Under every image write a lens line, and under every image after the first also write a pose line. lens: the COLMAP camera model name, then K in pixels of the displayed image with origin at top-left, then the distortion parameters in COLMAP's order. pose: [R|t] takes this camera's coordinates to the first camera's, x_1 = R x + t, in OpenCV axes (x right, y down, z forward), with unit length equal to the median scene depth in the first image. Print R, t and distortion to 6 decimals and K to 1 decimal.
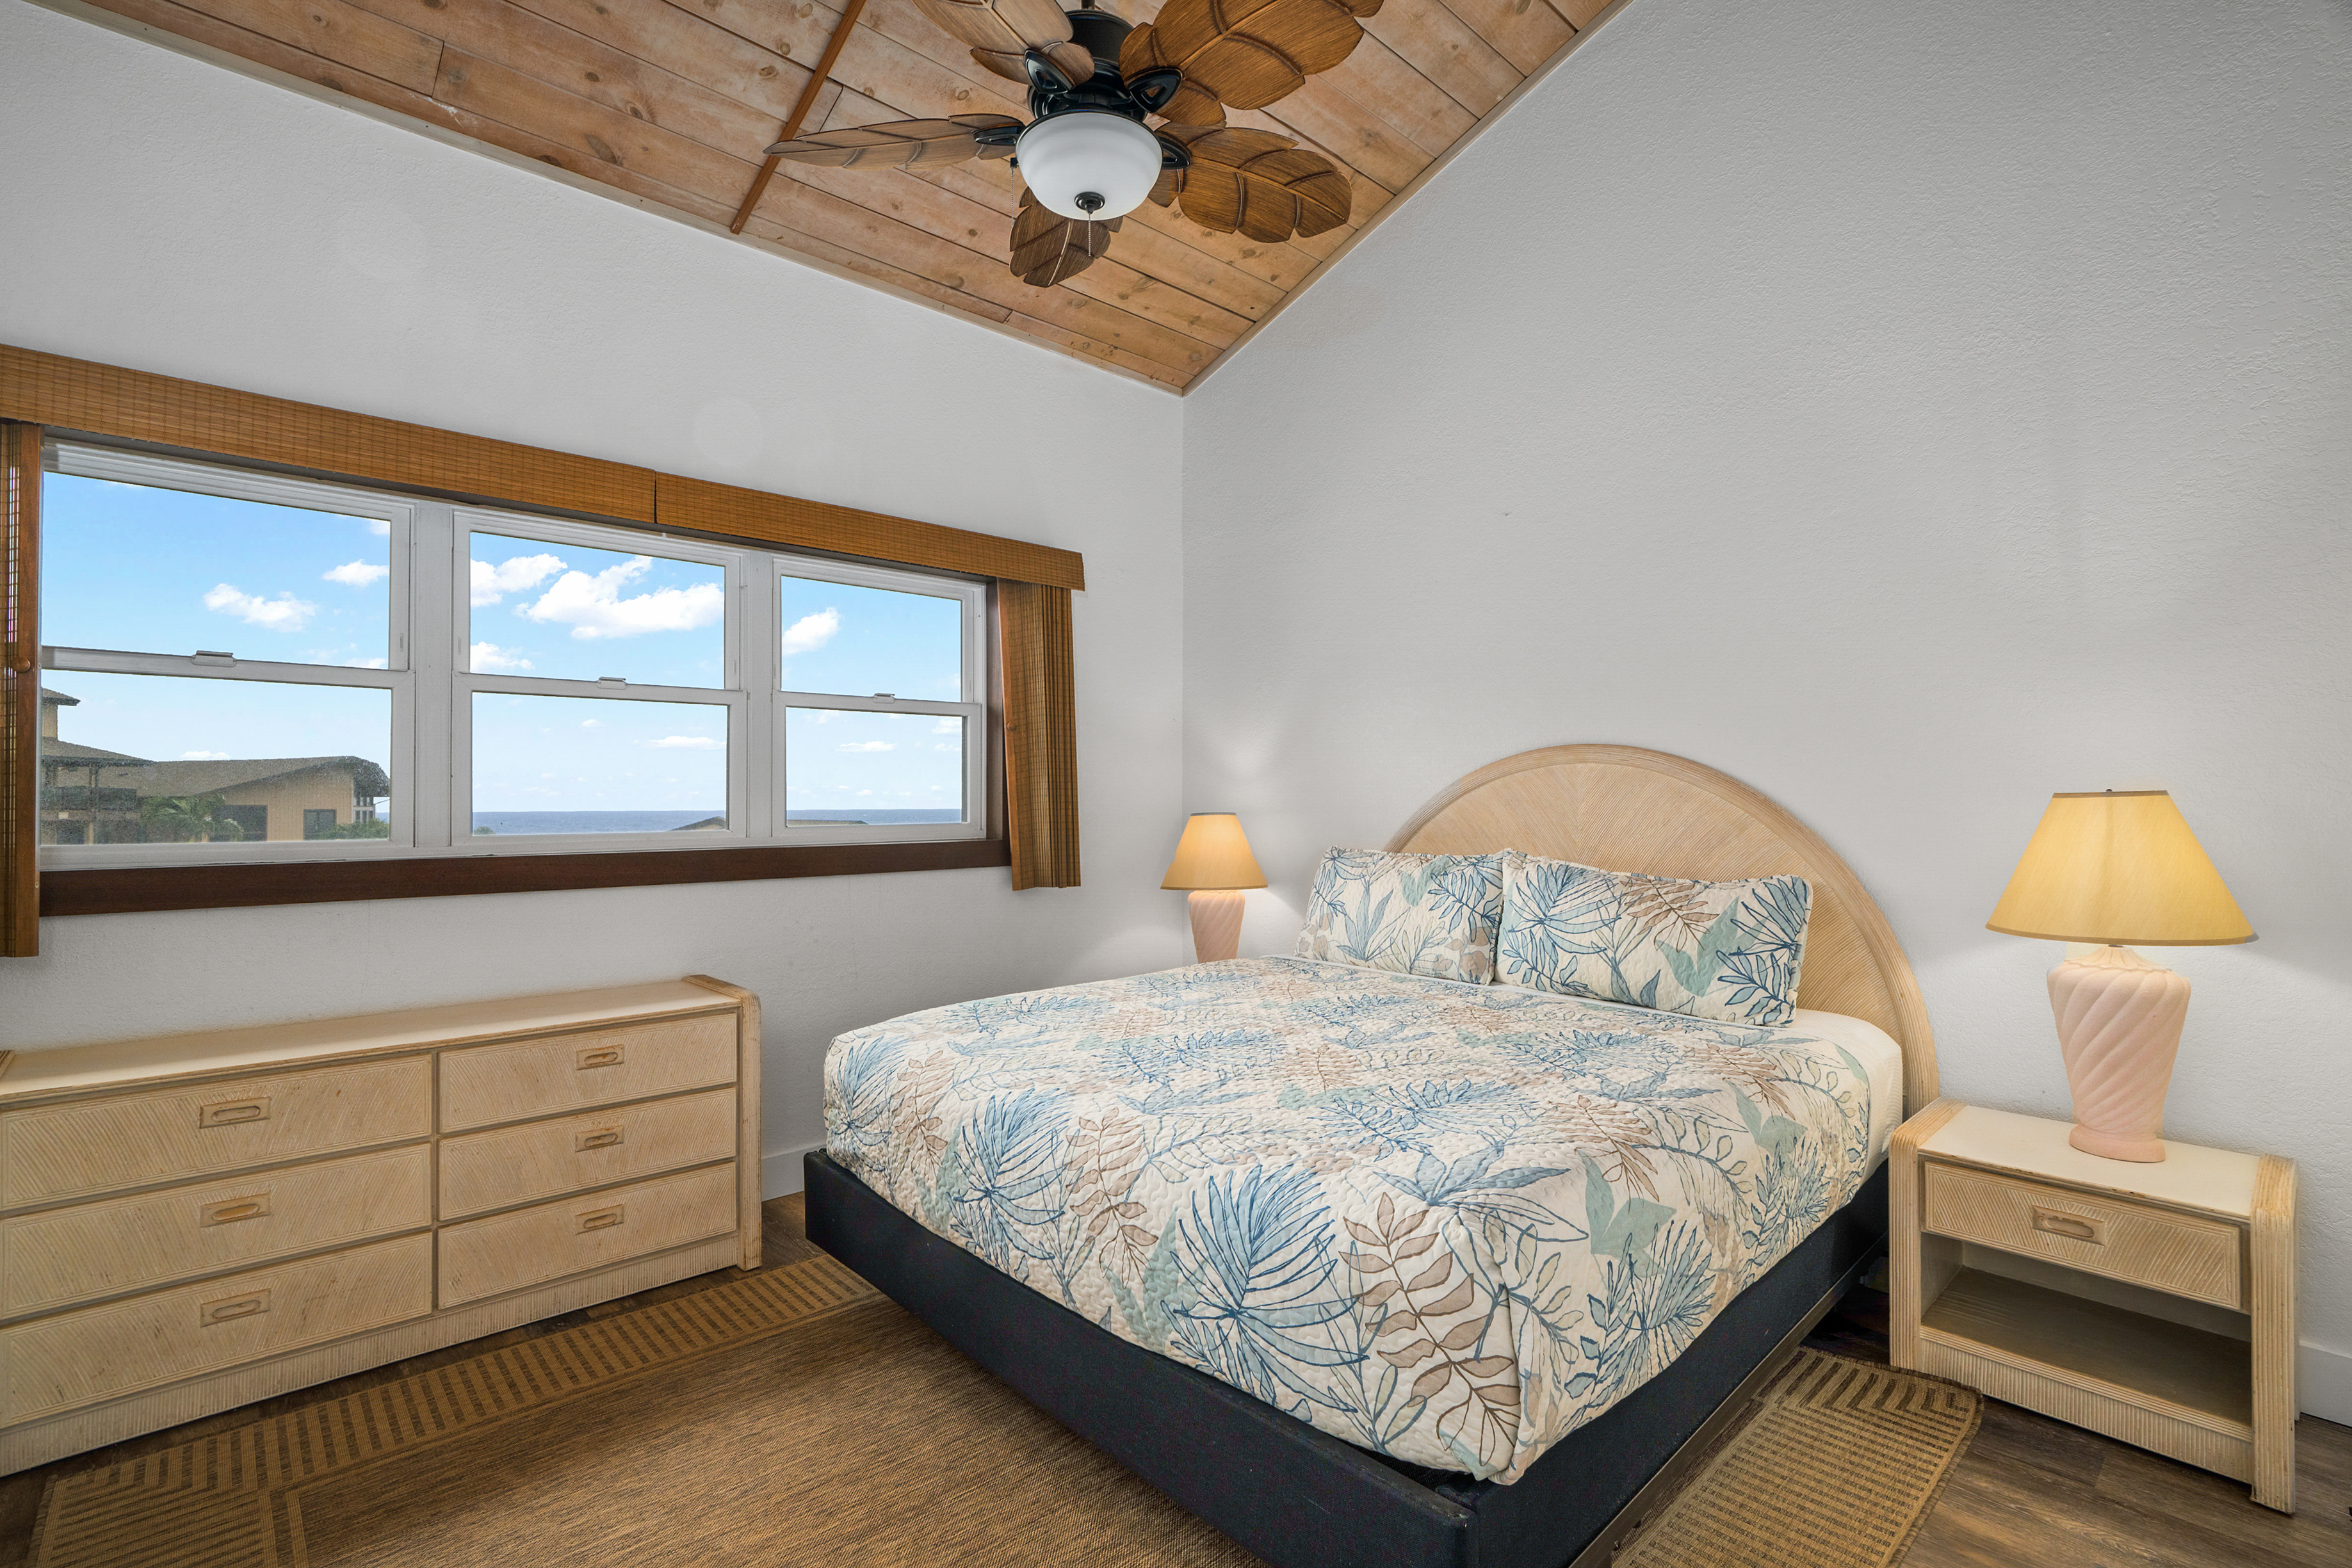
lens RADIAL K [[1084.8, 0, 1154.0], [0, 1084.8, 797.1], [0, 0, 1]] dist [-0.001181, 0.000559]
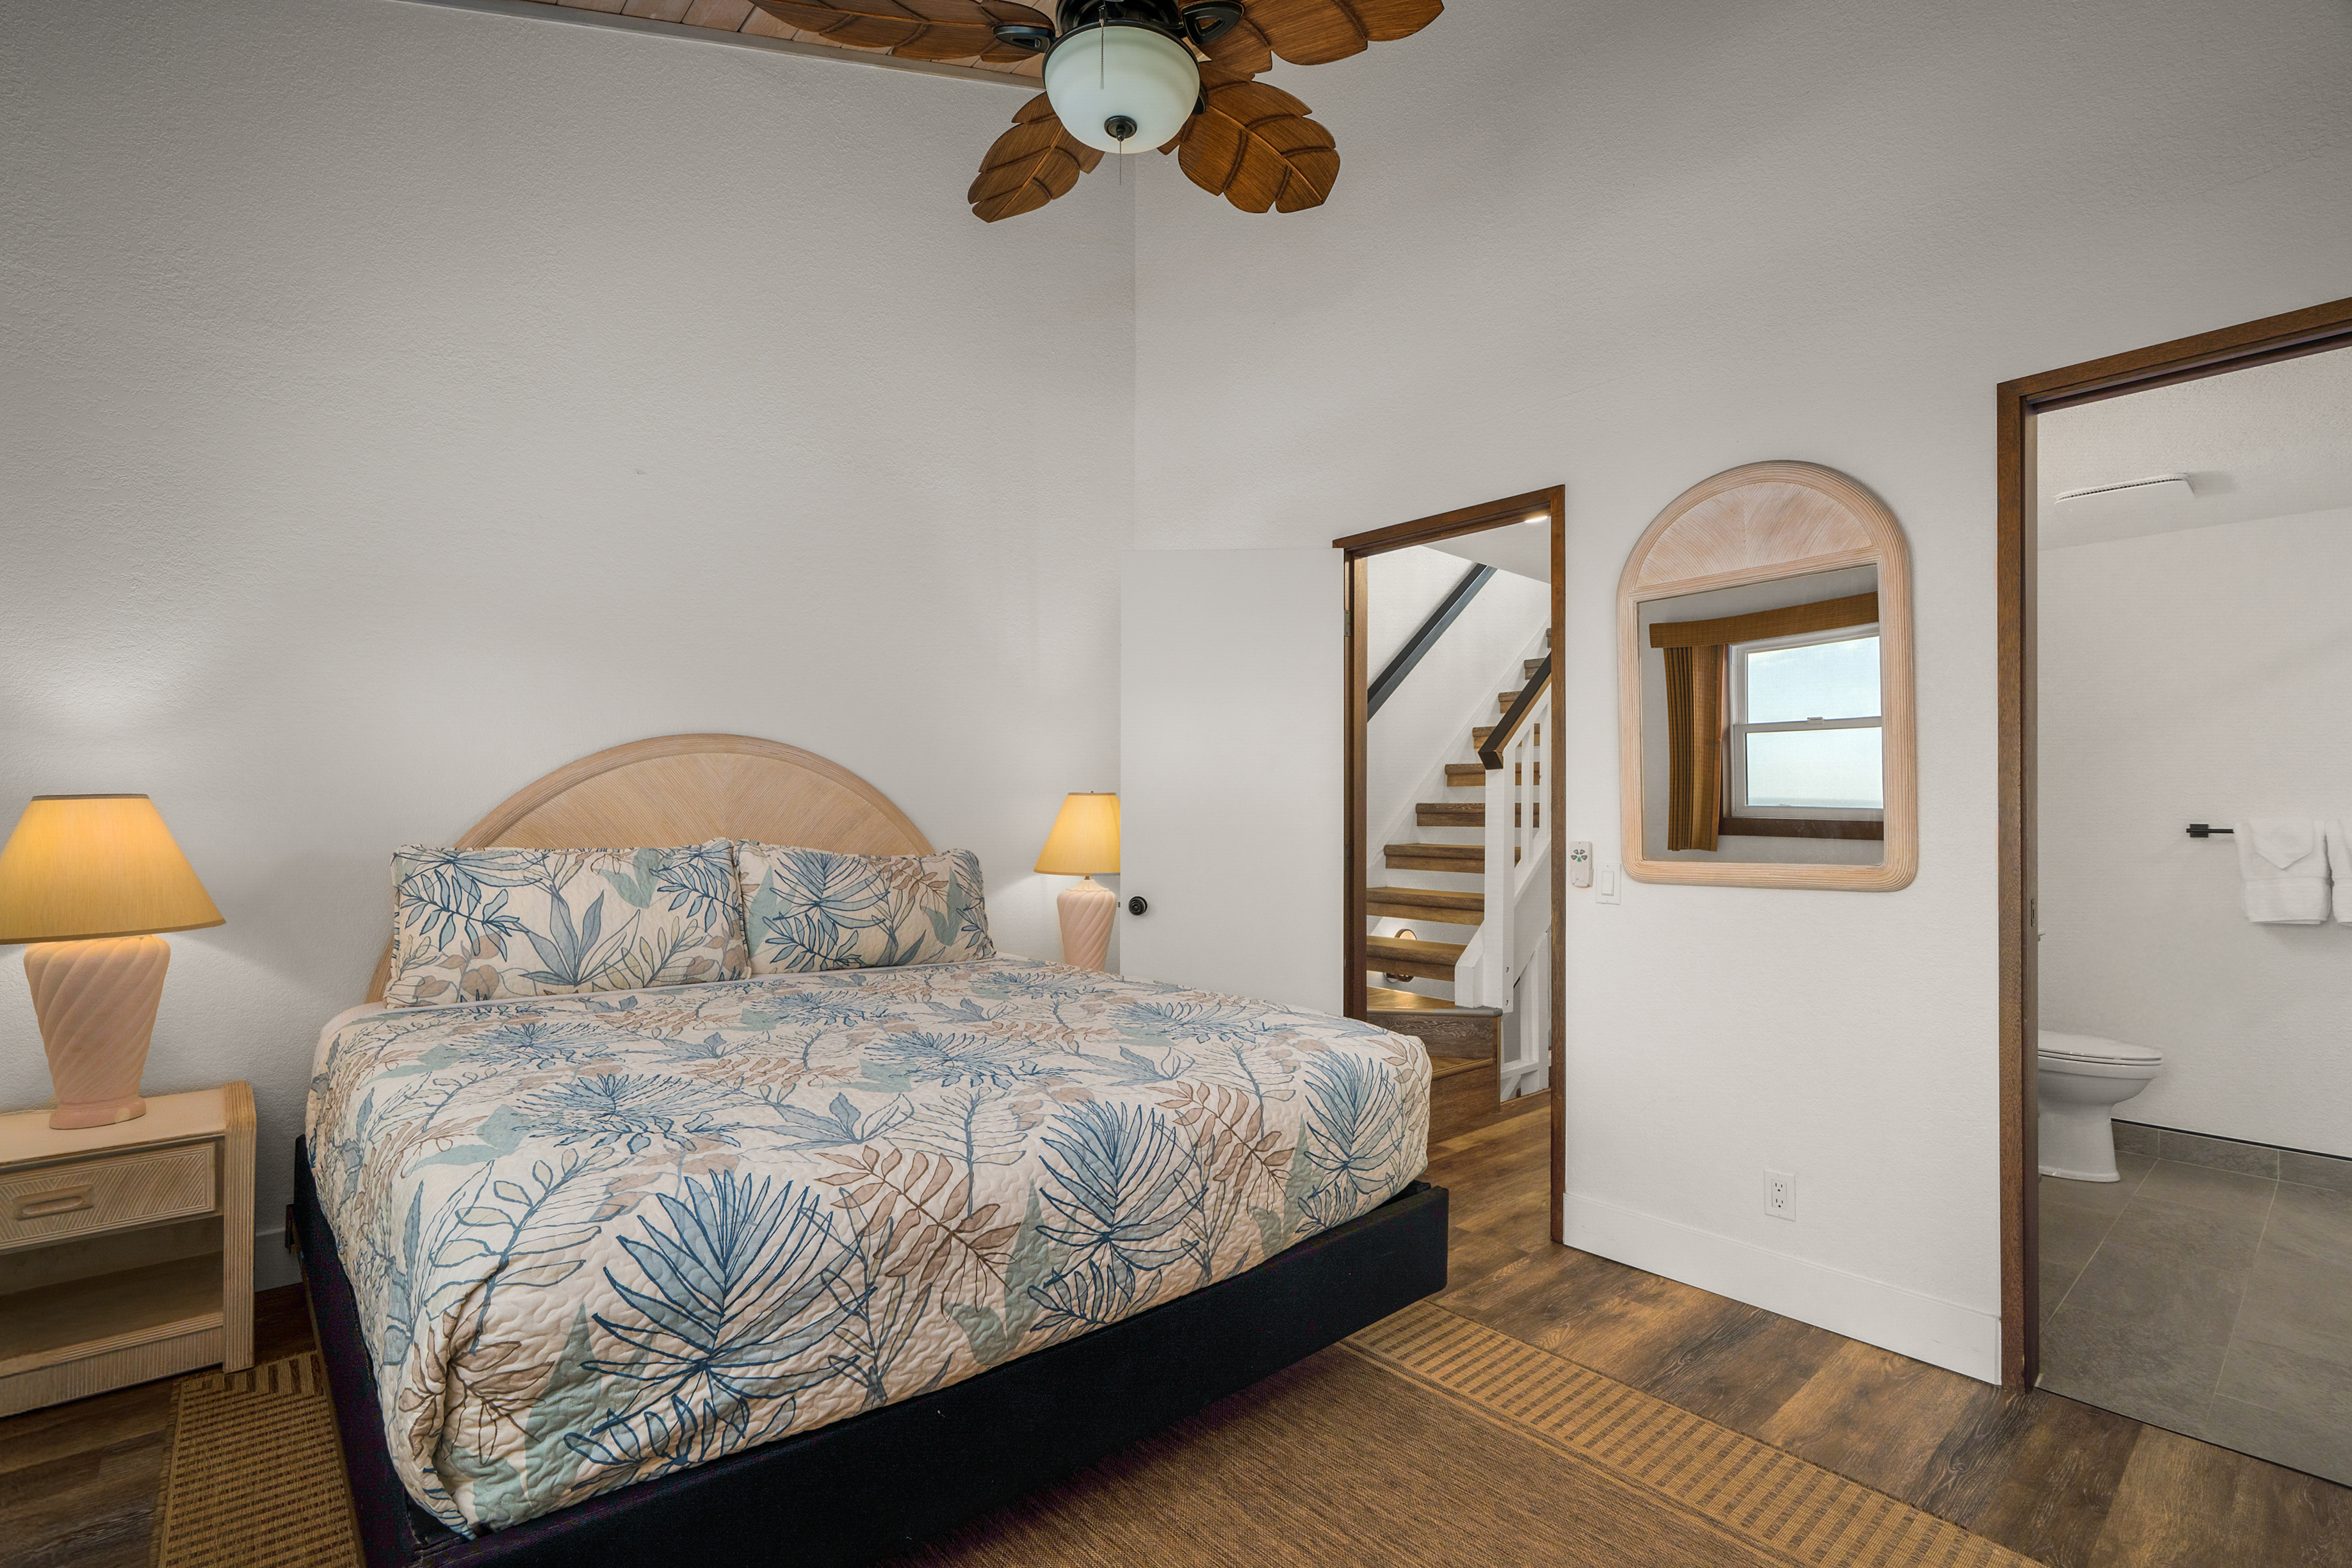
lens RADIAL K [[1084.8, 0, 1154.0], [0, 1084.8, 797.1], [0, 0, 1]] dist [-0.001181, 0.000559]
pose [[0.016563, 0.019844, 0.999666, -0.764532], [-0.014295, 0.999706, -0.019608, 0.029705], [-0.999761, -0.013966, 0.016841, 0.727720]]
